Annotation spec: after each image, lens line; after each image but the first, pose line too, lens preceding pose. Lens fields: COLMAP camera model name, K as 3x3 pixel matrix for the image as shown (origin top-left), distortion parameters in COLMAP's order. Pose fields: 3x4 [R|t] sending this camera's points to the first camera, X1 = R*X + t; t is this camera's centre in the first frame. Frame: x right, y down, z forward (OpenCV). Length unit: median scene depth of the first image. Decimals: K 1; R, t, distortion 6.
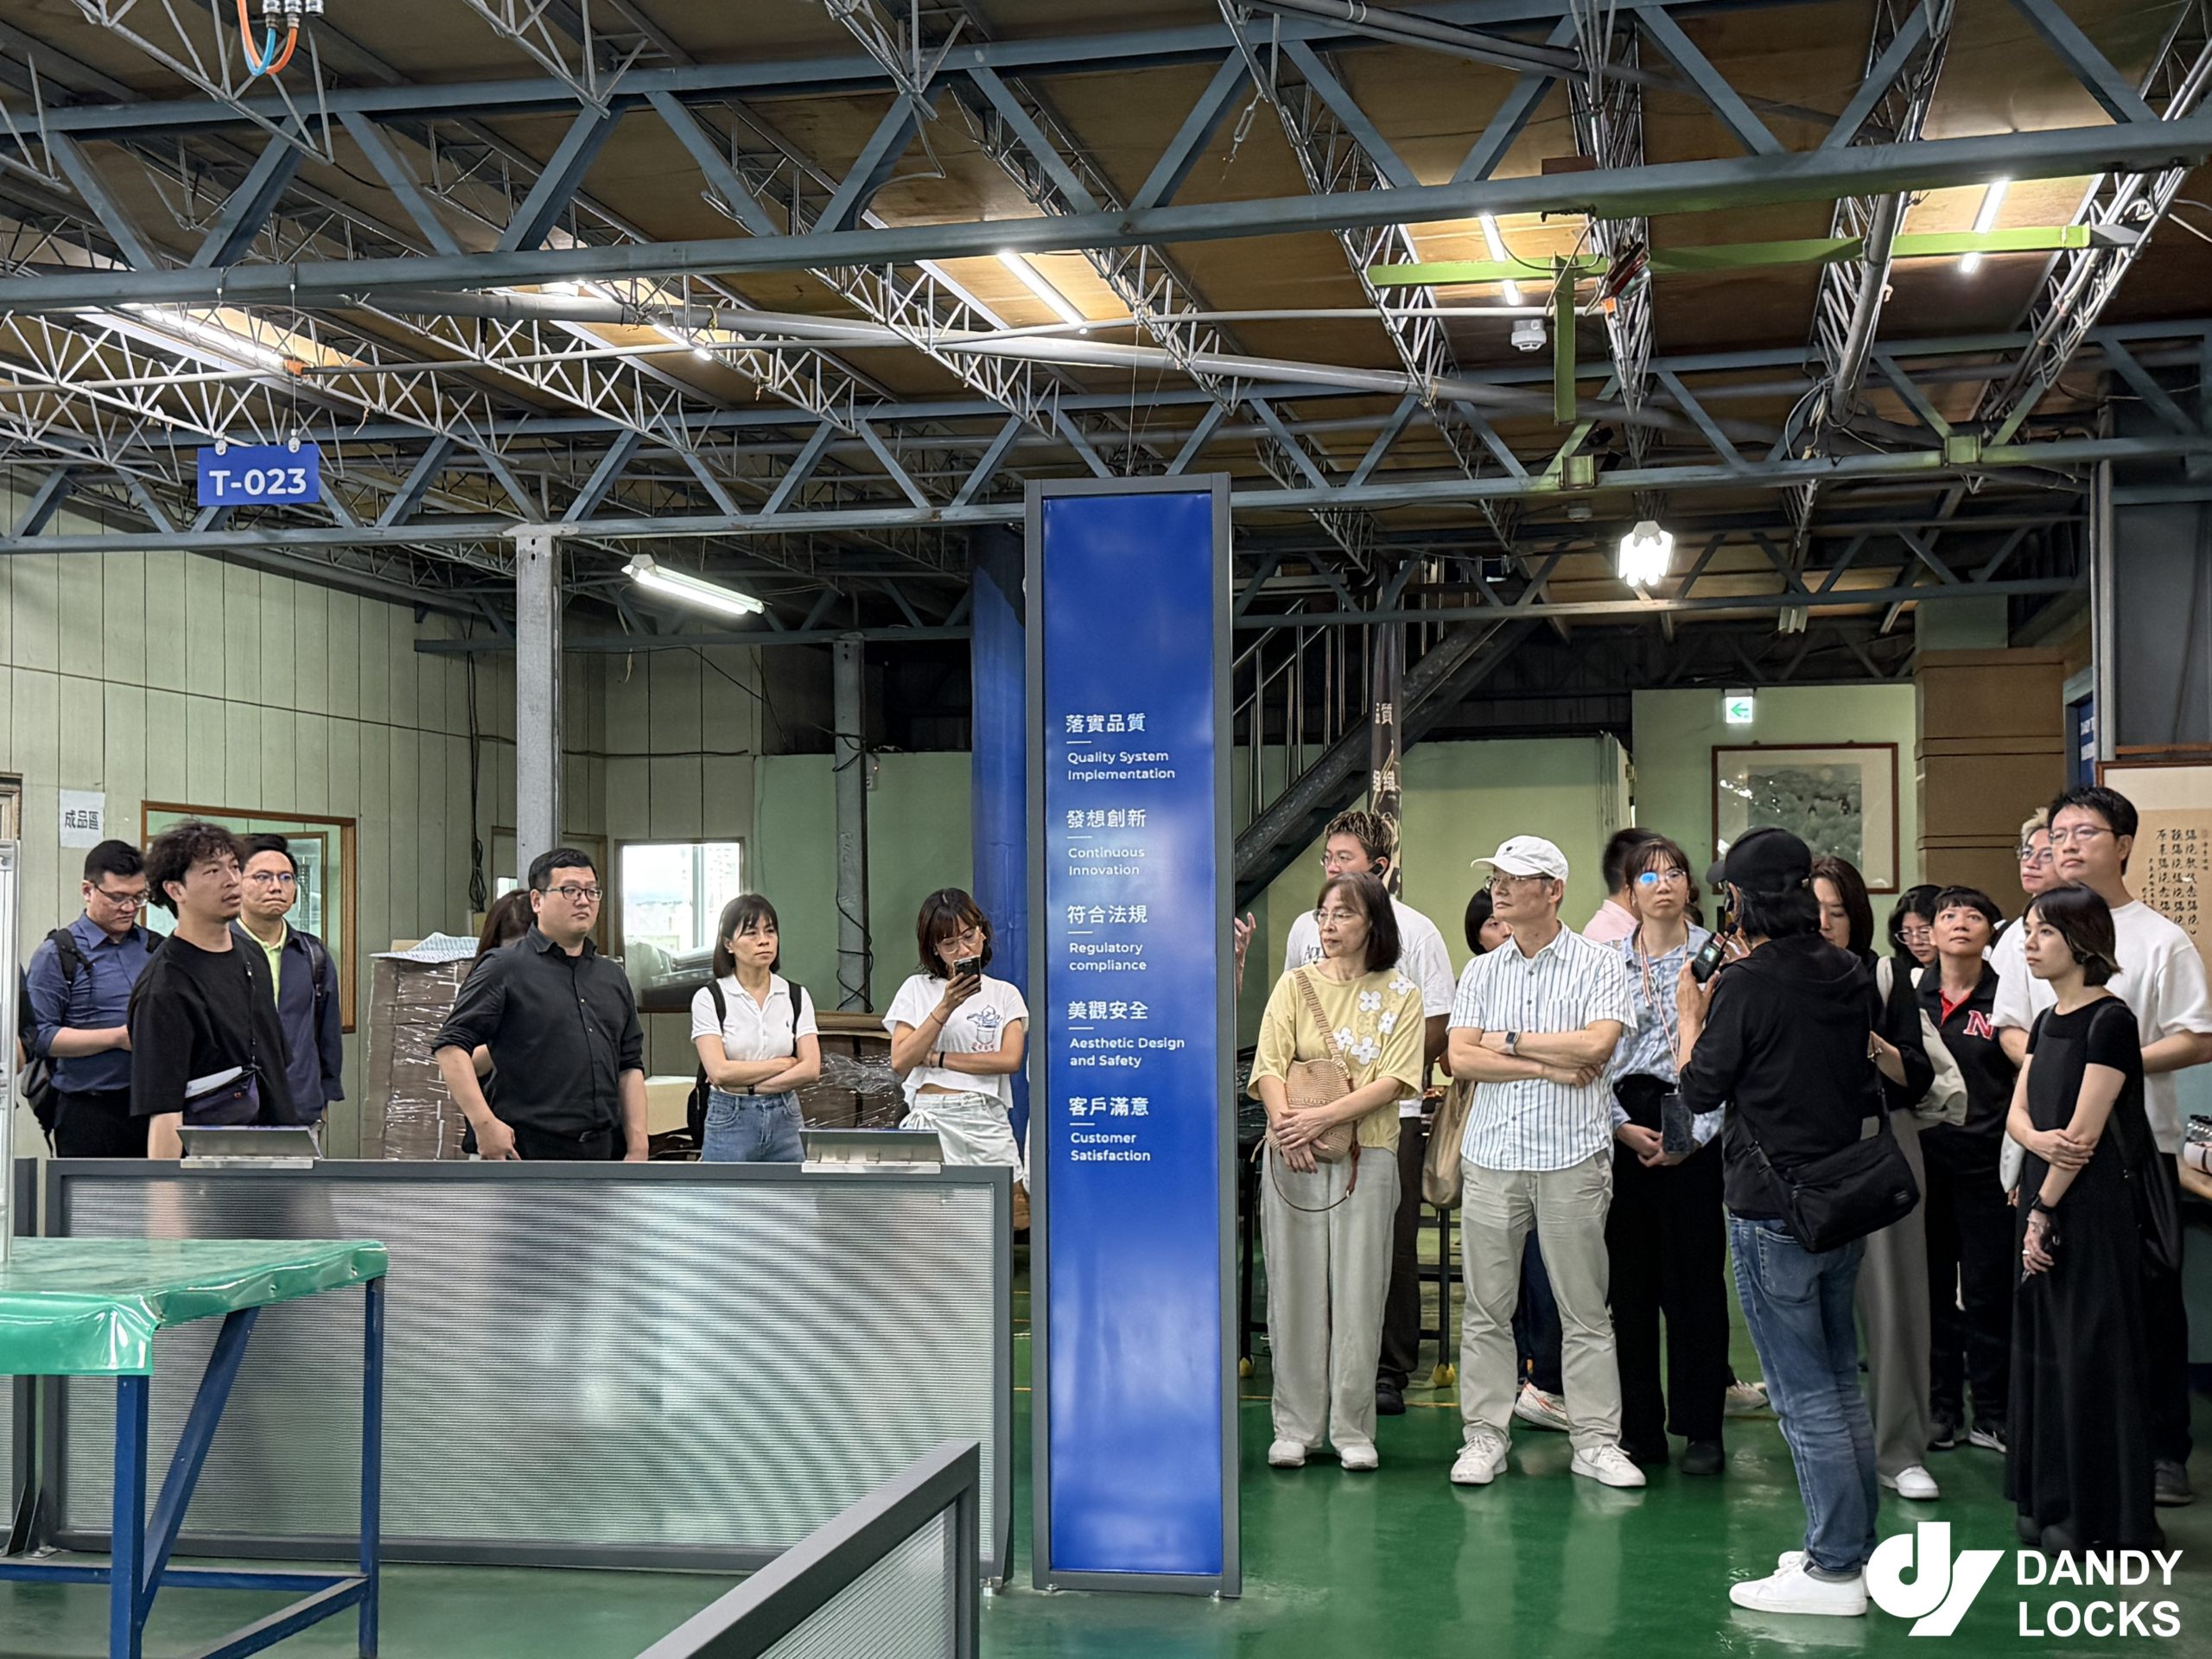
lens RADIAL K [[2877.4, 0, 1093.0], [0, 2877.4, 838.1], [0, 0, 1]] dist [0.138174, 0.000000]
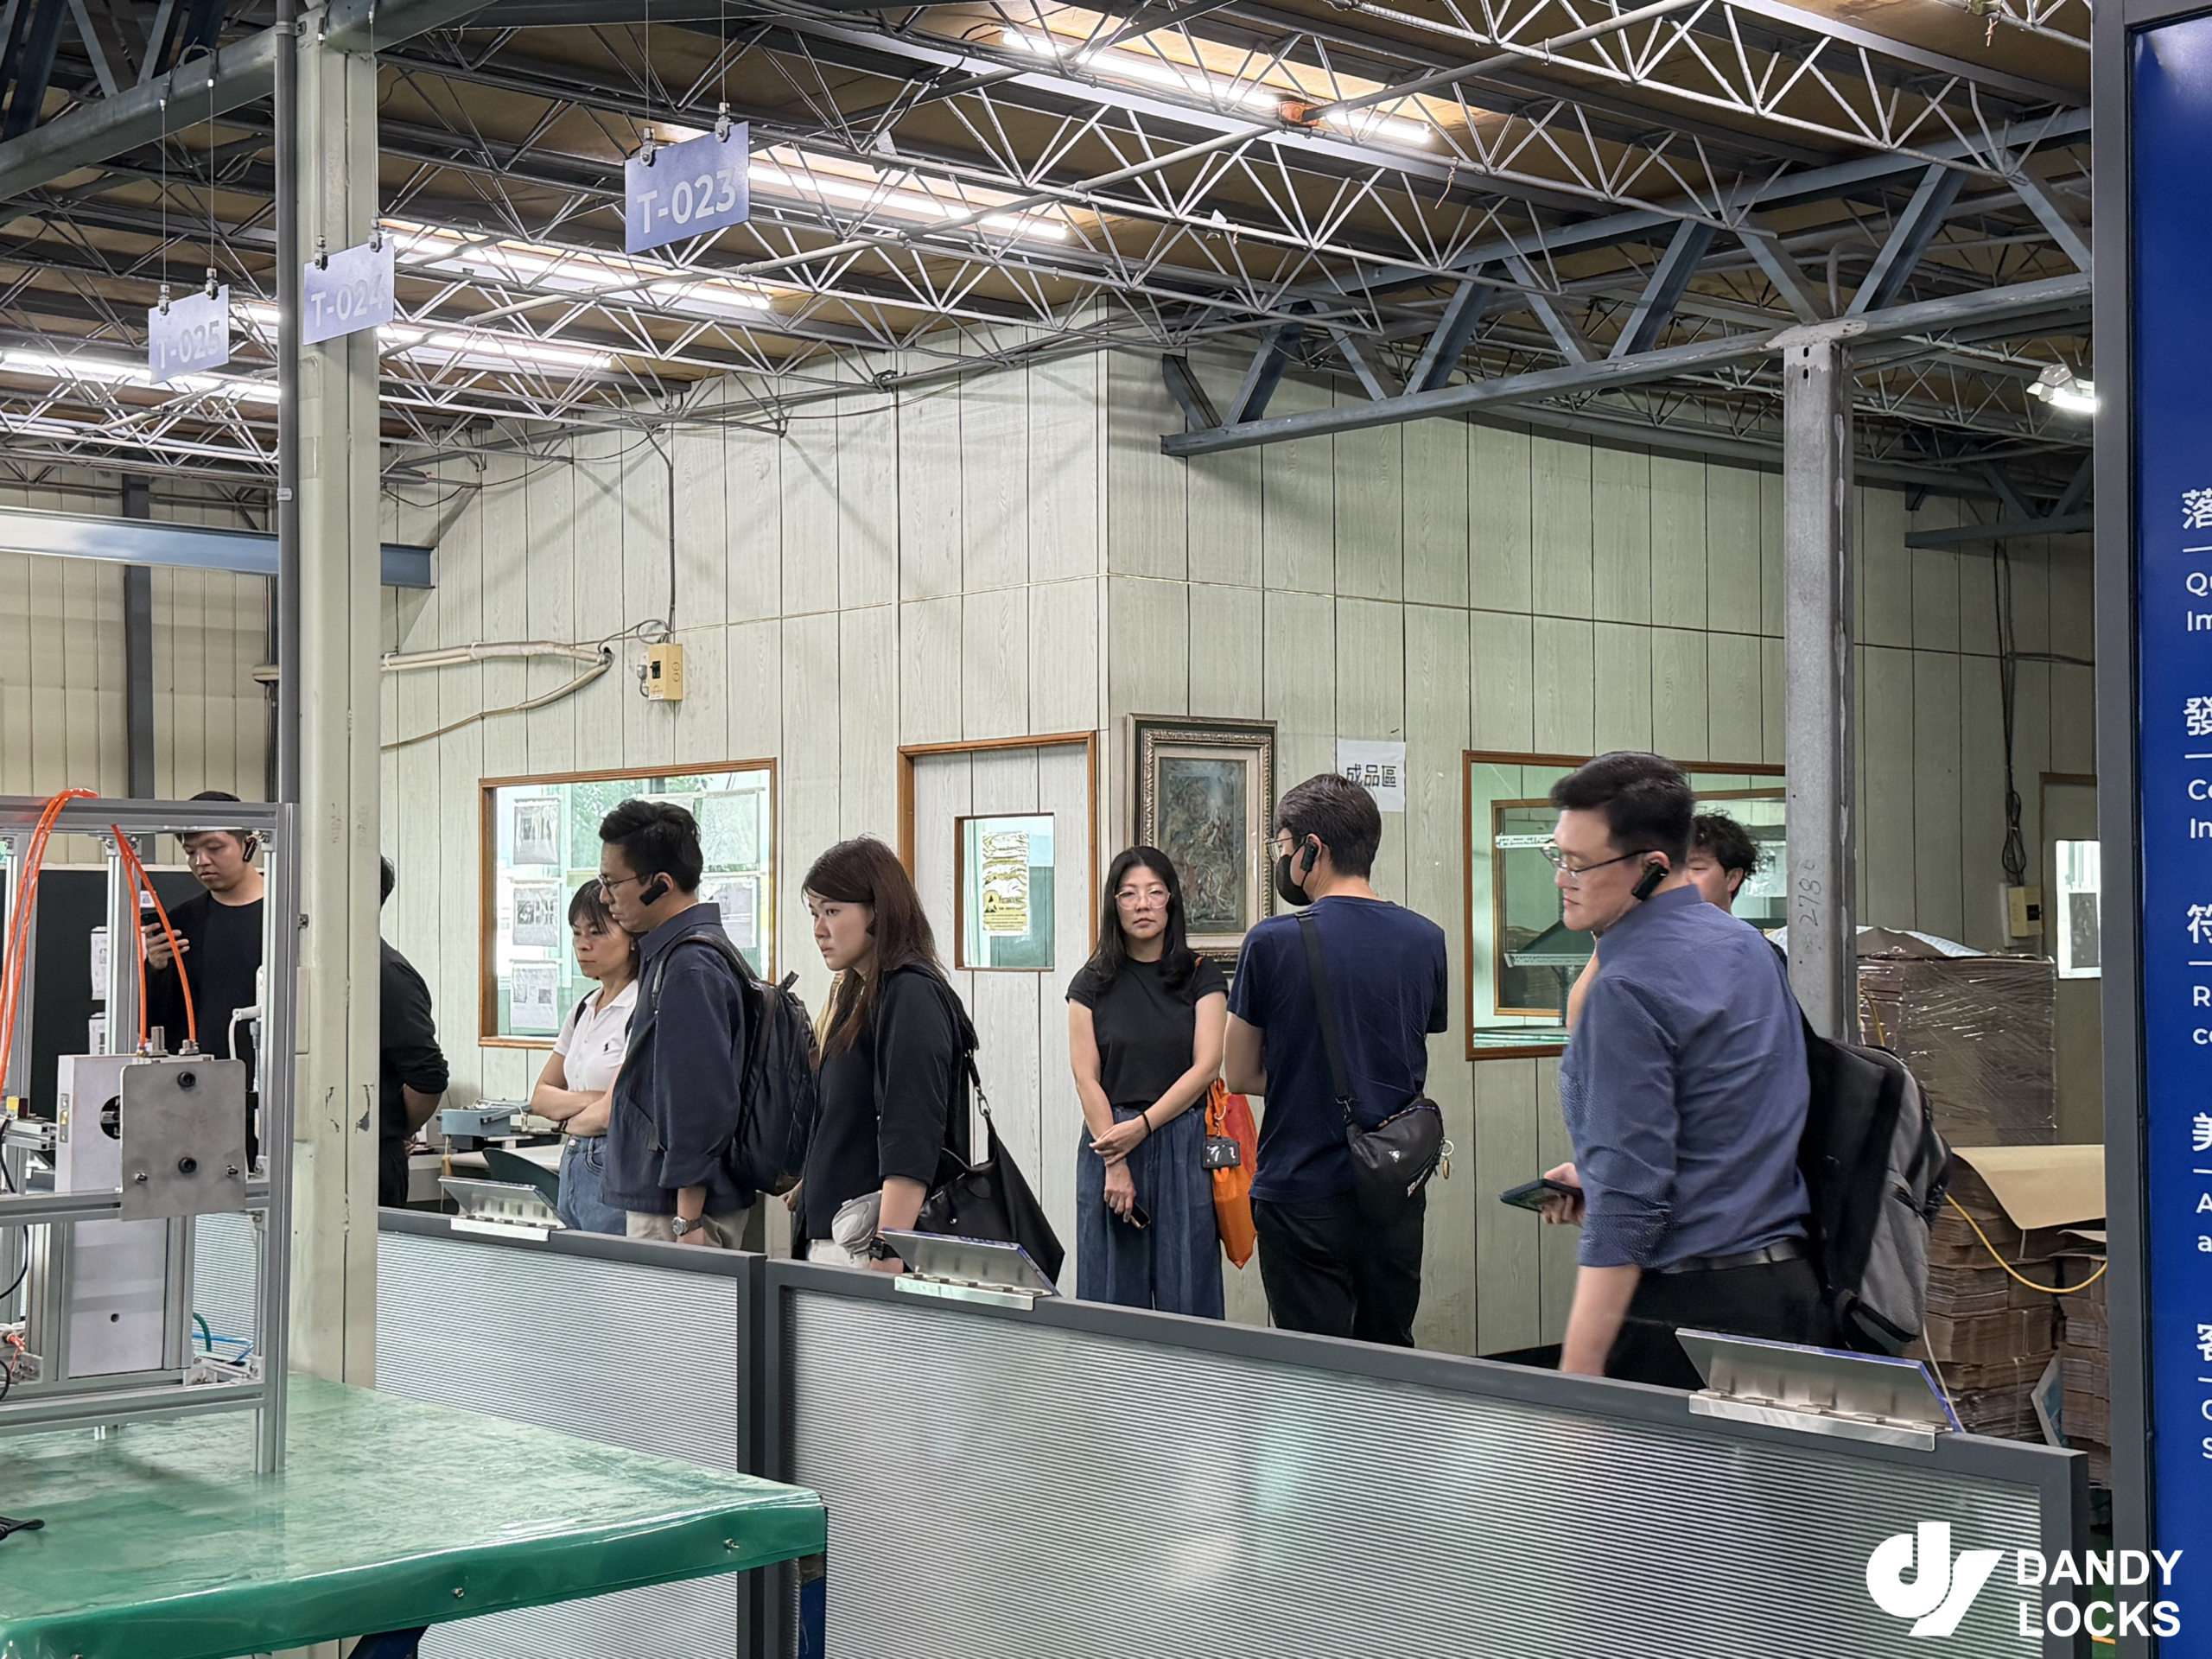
lens RADIAL K [[3005.6, 0, 1106.4], [0, 3005.6, 831.9], [0, 0, 1]] dist [0.109389, 0.000000]
pose [[0.813534, -0.013034, -0.581371, 0.082128], [0.019810, 0.999790, 0.005306, 0.003382], [0.581180, -0.015834, 0.813621, 0.308563]]
